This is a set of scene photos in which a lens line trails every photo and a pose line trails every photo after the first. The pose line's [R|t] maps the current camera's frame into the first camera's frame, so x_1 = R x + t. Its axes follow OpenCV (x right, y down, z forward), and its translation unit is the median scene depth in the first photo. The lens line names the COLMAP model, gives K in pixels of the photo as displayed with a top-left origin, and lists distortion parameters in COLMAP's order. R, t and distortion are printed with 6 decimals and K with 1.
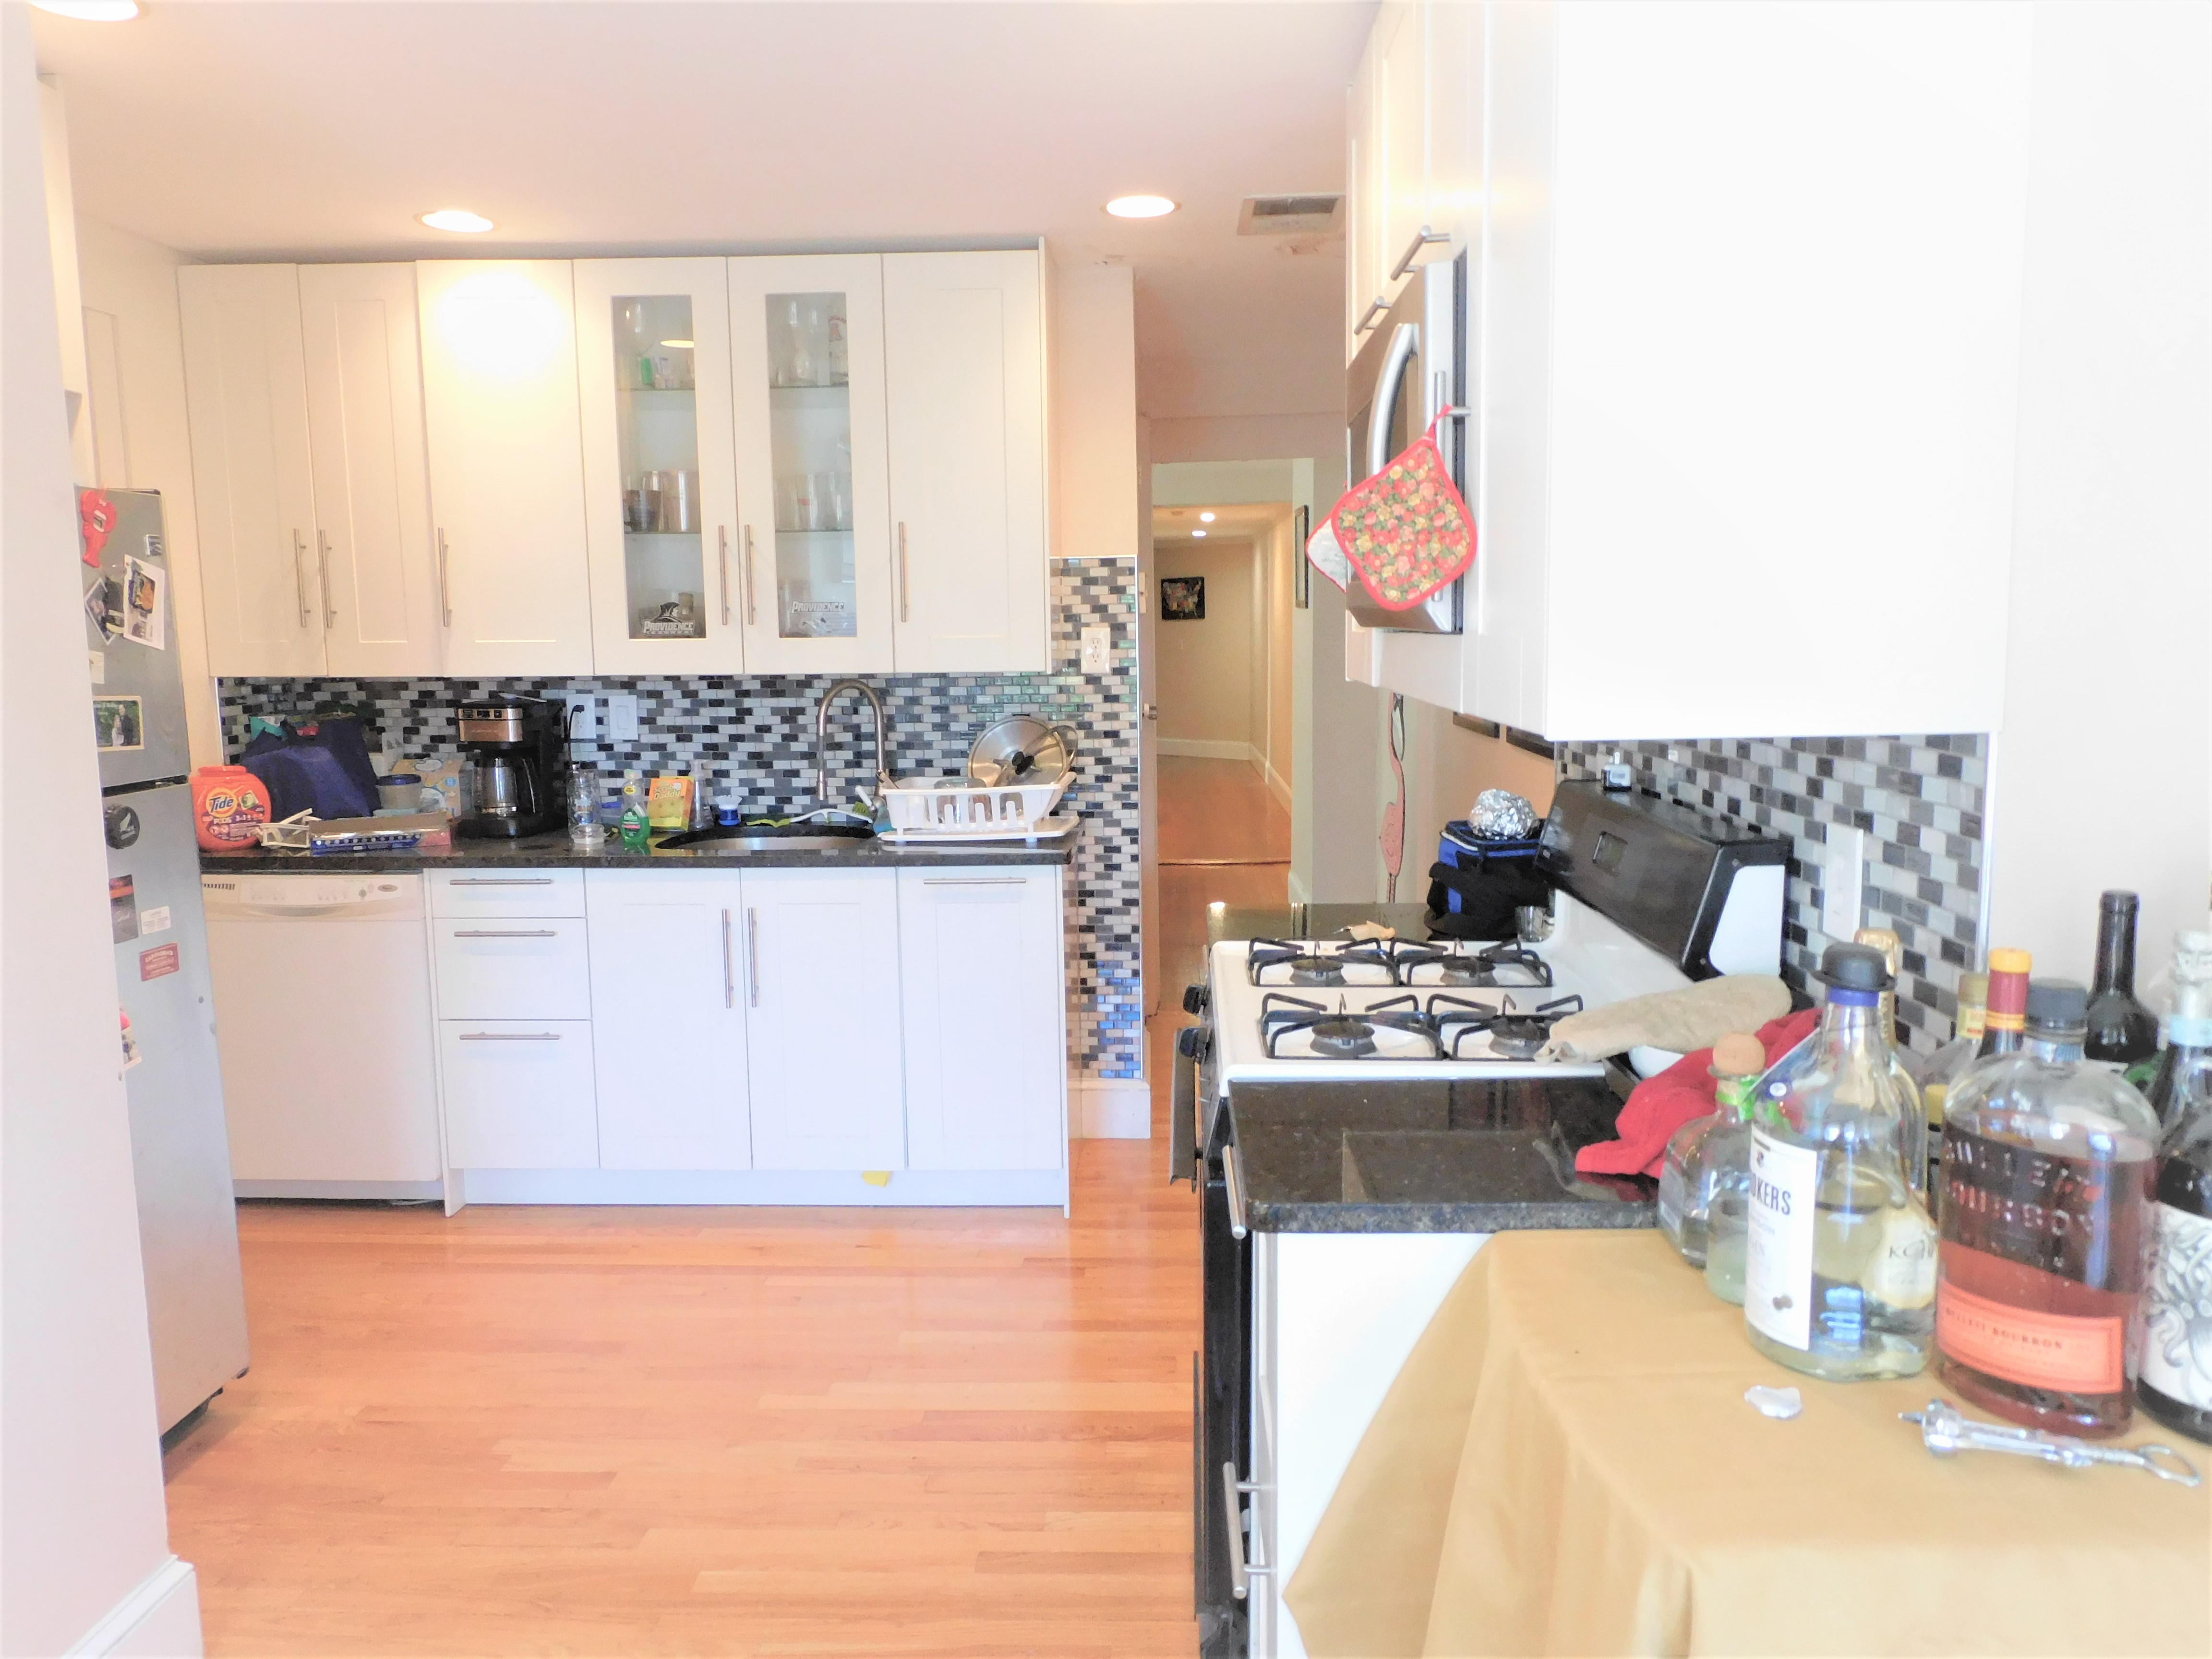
lens RADIAL K [[1602.9, 0, 1109.2], [0, 1602.9, 833.2], [0, 0, 1]] dist [0.014071, 0.001699]
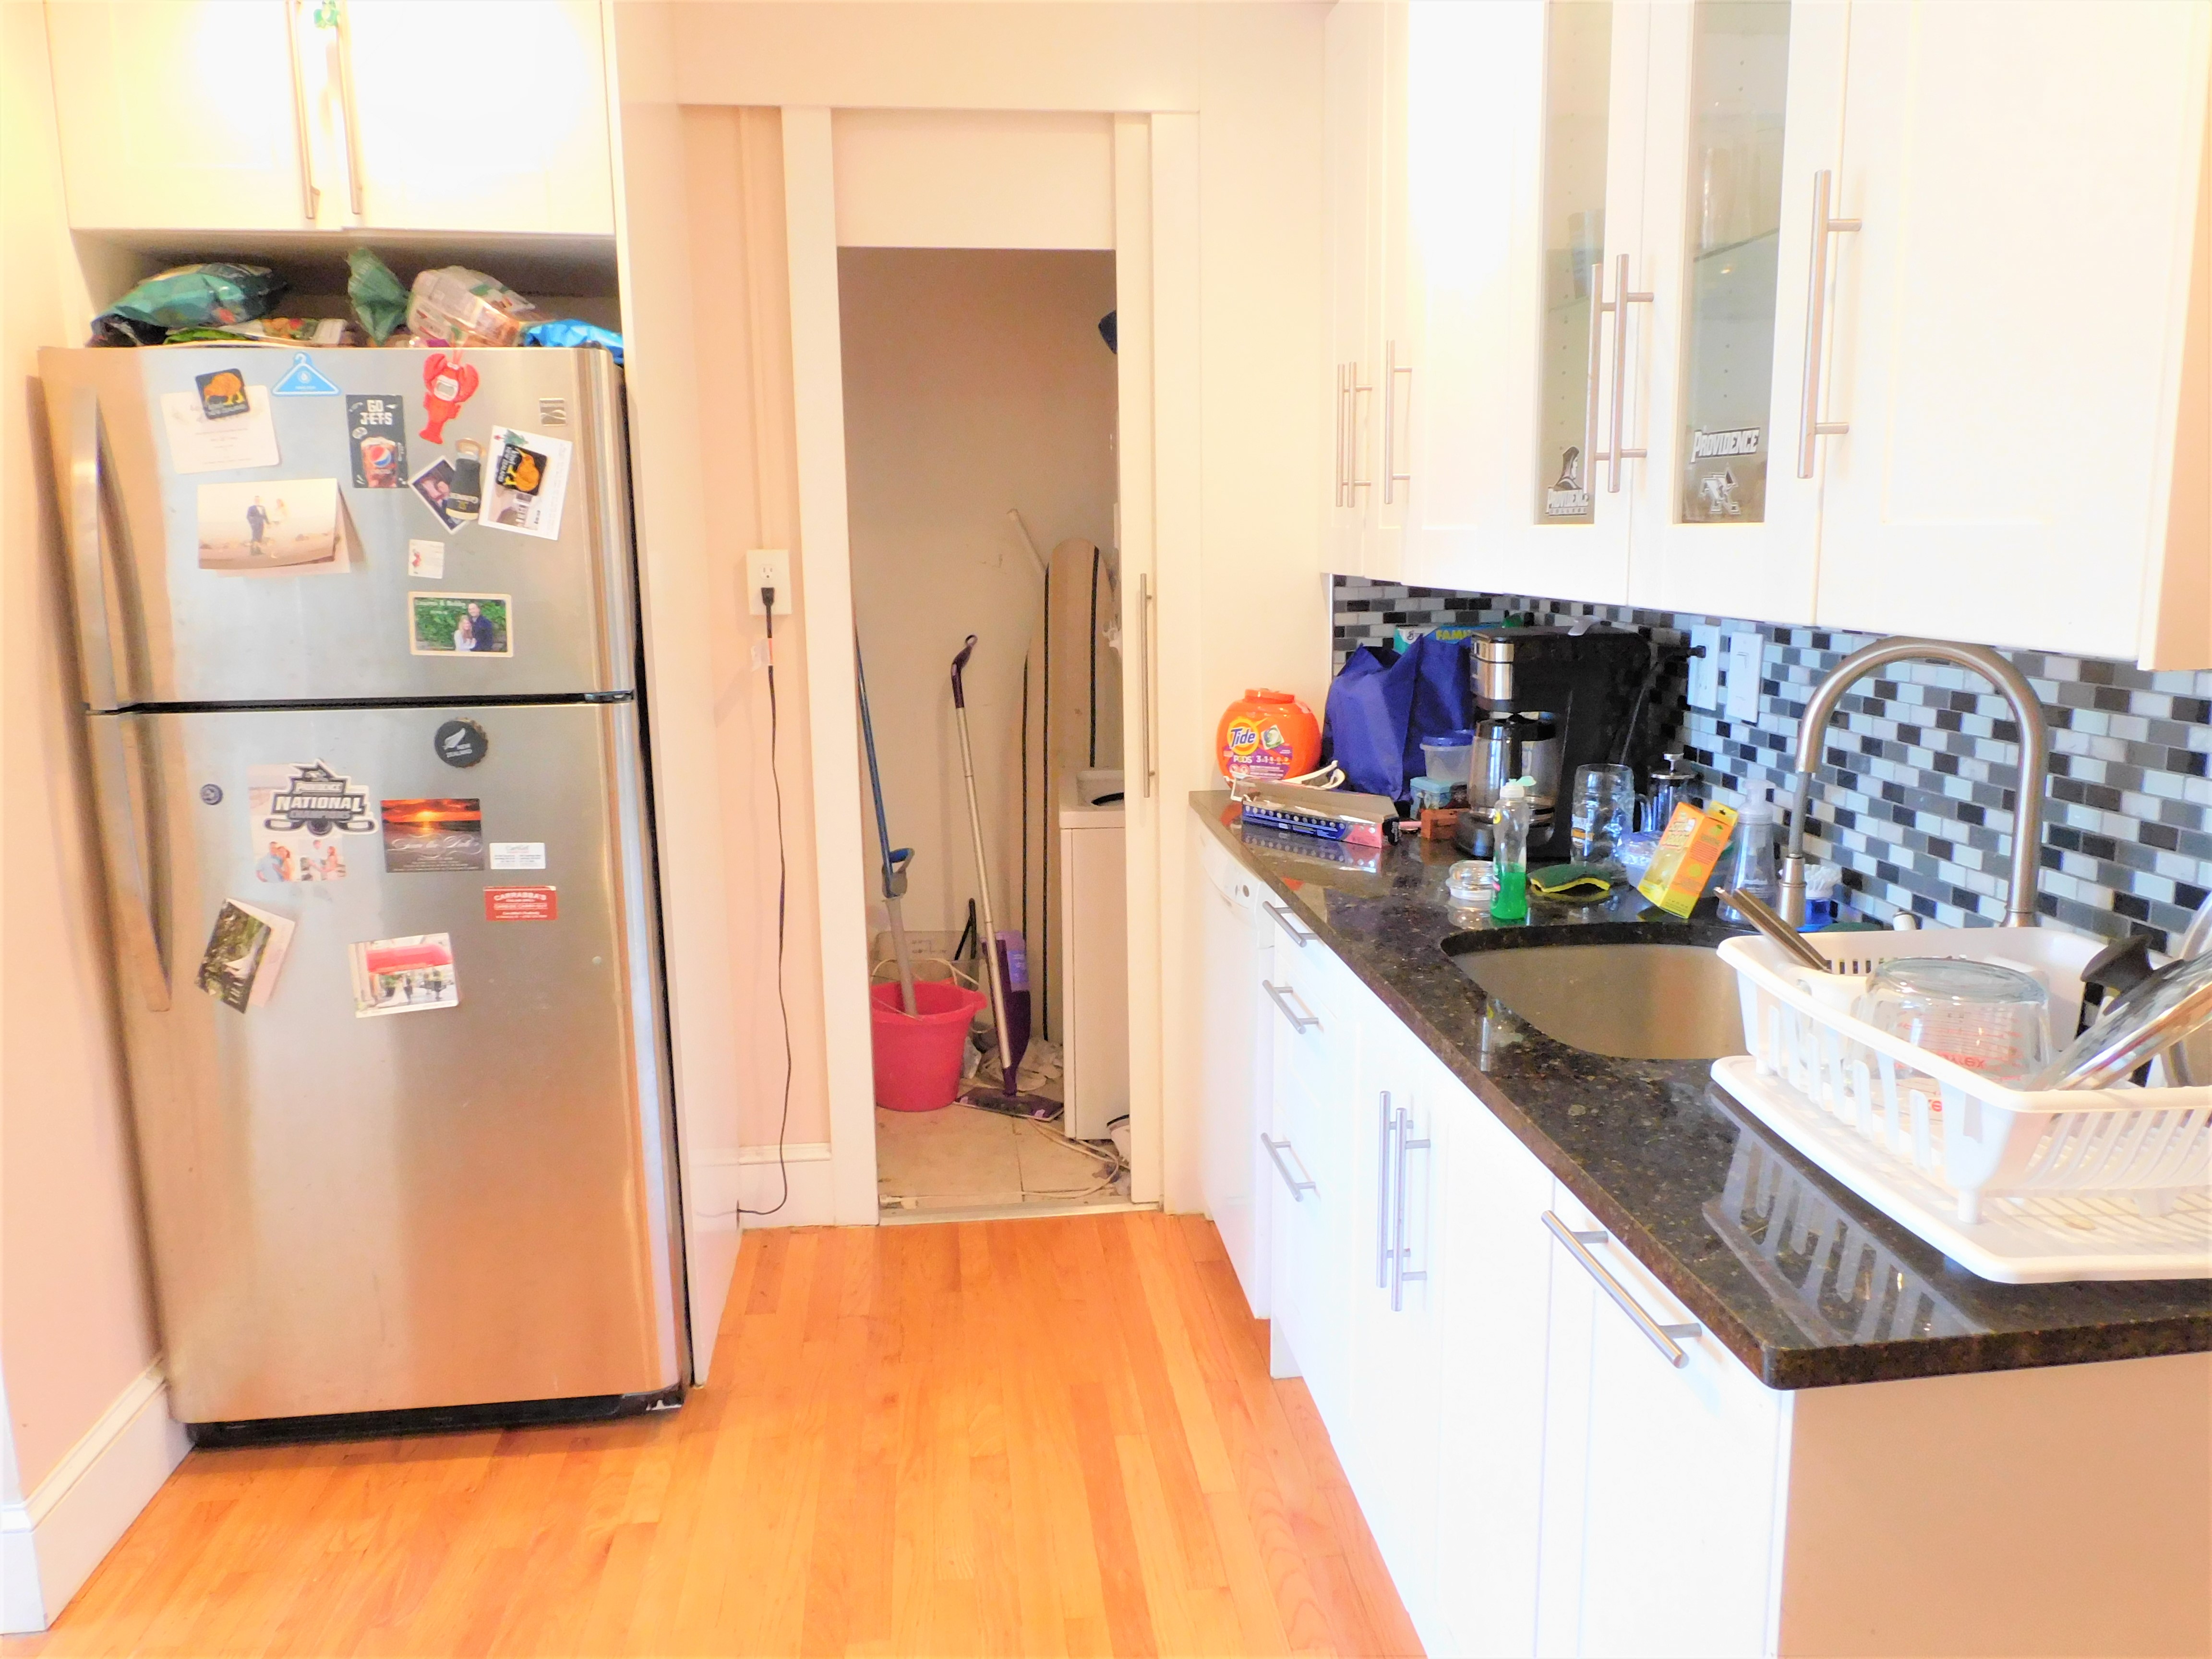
lens RADIAL K [[1602.9, 0, 1106.3], [0, 1602.9, 842.6], [0, 0, 1]] dist [0.014071, 0.001699]
pose [[0.142744, 0.197155, -0.969925, 0.178263], [-0.115683, 0.976567, 0.181480, -0.090051], [0.982976, 0.086298, 0.162207, 0.721559]]
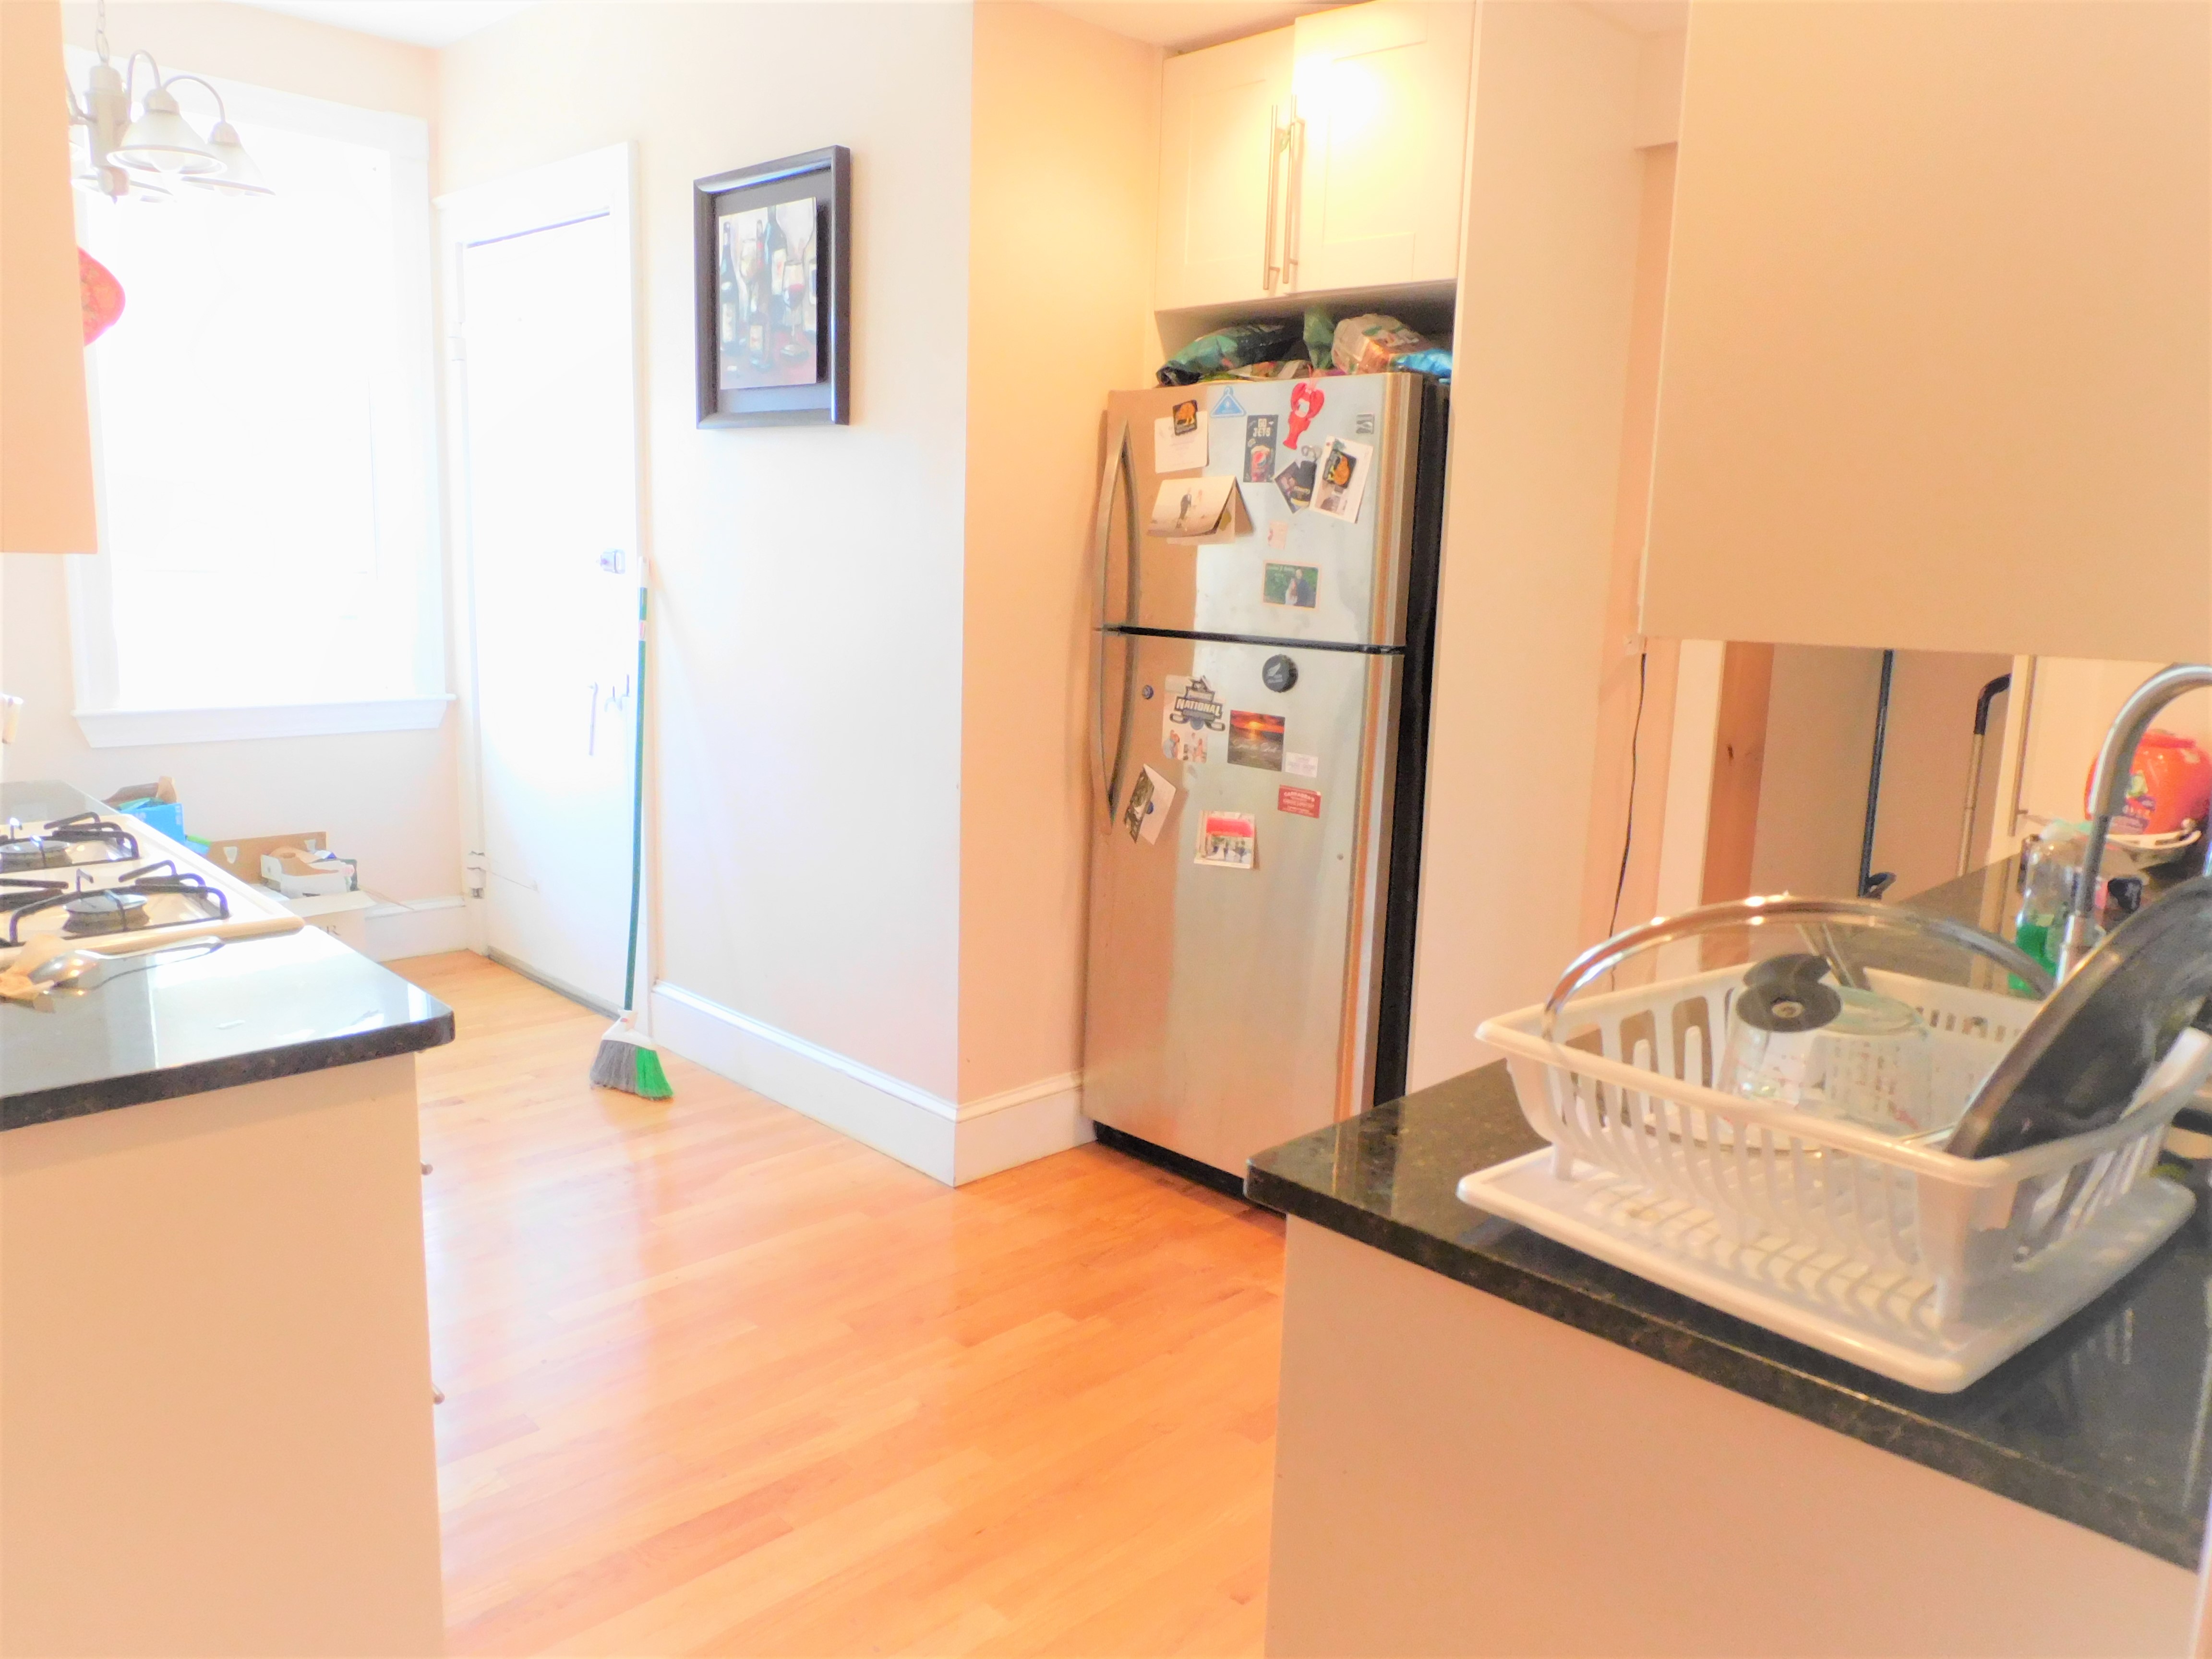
lens RADIAL K [[1602.9, 0, 1102.5], [0, 1602.9, 830.1], [0, 0, 1]] dist [0.014071, 0.001699]
pose [[-0.684631, 0.123328, -0.718381, 0.194234], [-0.113548, 0.955504, 0.272250, -0.118276], [0.719991, 0.267961, -0.640164, 1.005029]]
